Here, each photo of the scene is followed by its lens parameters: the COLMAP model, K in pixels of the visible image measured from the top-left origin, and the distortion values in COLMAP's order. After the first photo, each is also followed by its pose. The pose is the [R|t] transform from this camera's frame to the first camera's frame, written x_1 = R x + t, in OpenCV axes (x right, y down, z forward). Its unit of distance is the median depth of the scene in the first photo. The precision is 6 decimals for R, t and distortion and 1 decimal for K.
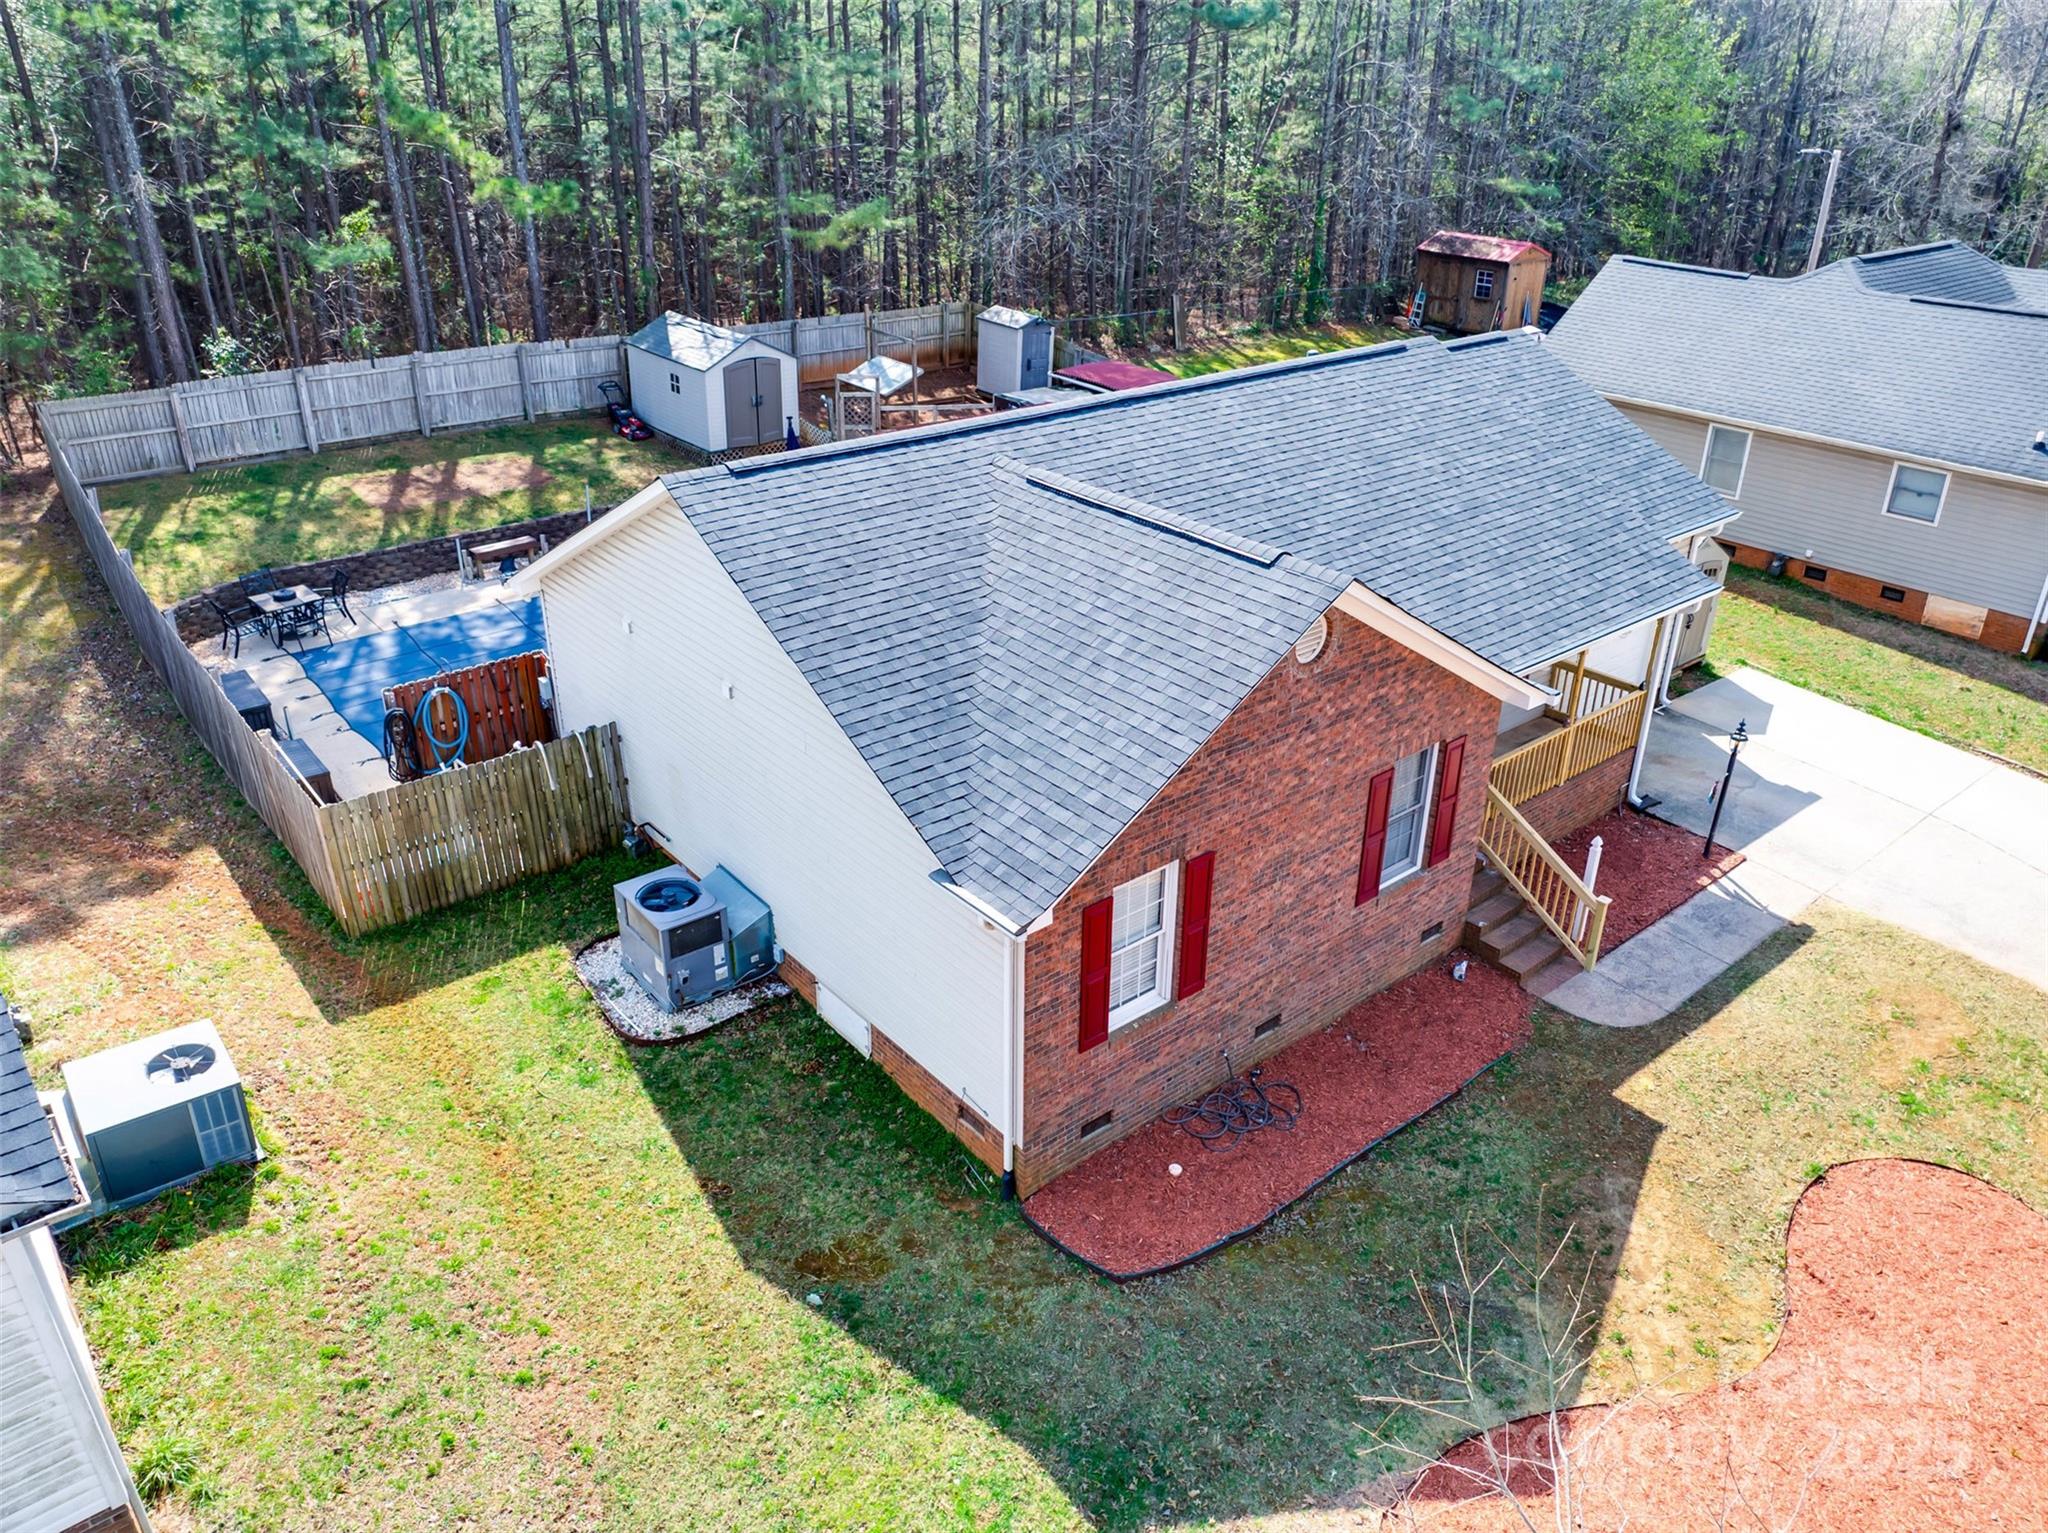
lens RADIAL K [[1434.3, 0, 1024.3], [0, 1434.3, 759.3], [0, 0, 1]] dist [-0.023631, 0.001309]
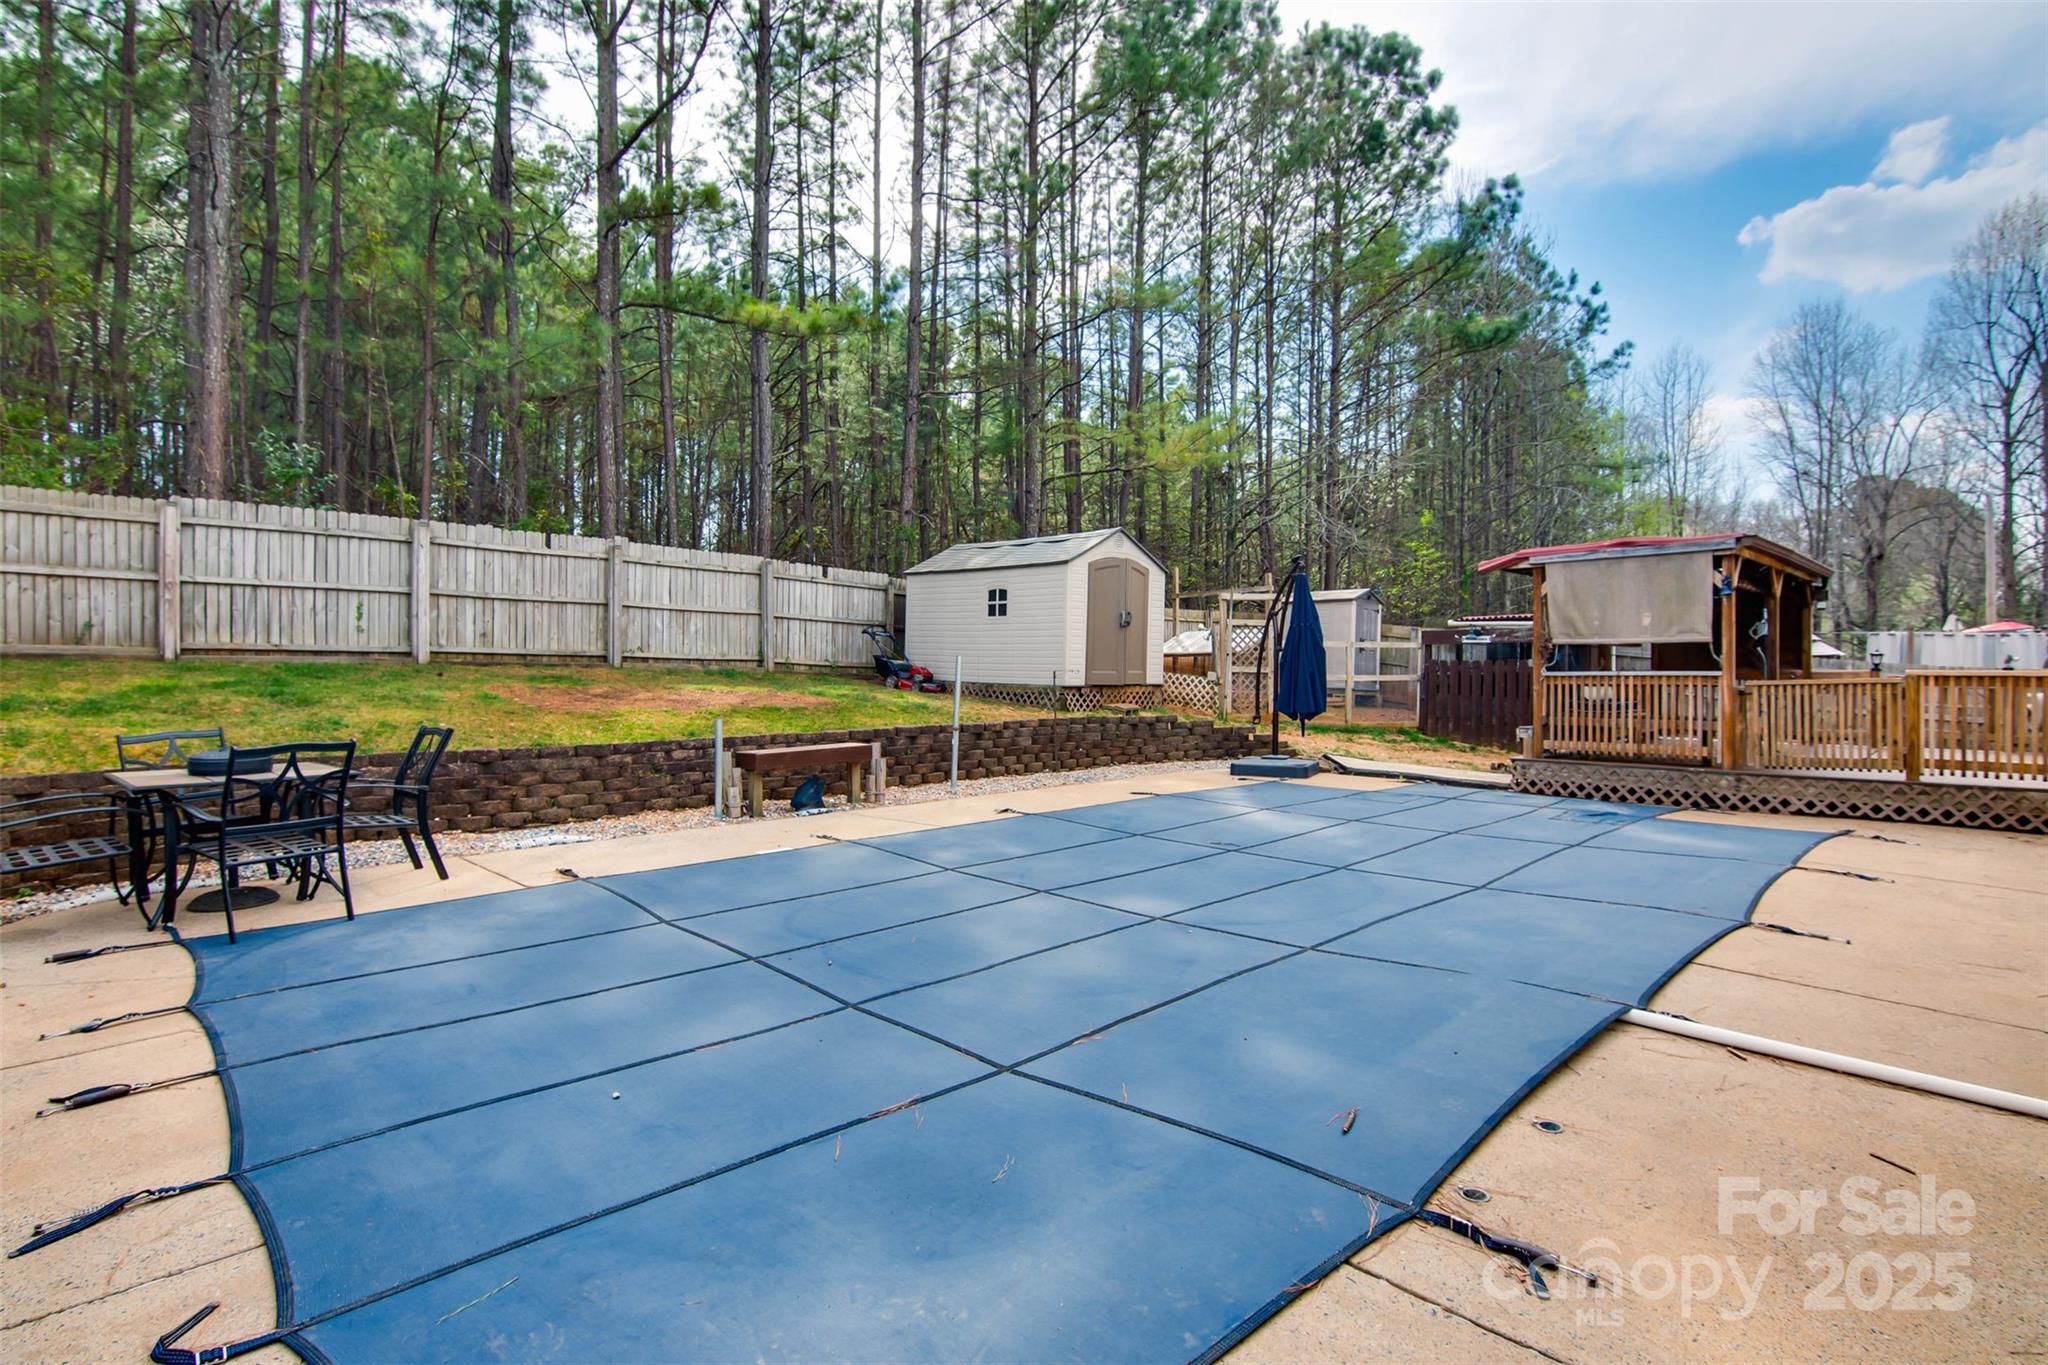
lens RADIAL K [[990.2, 0, 1020.2], [0, 990.2, 677.0], [0, 0, 1]] dist [-0.007607, -0.010040]
pose [[0.996499, -0.009872, 0.083018, -0.280569], [0.045267, 0.898565, -0.436500, -0.024733], [-0.070288, 0.438730, 0.895866, 0.607435]]
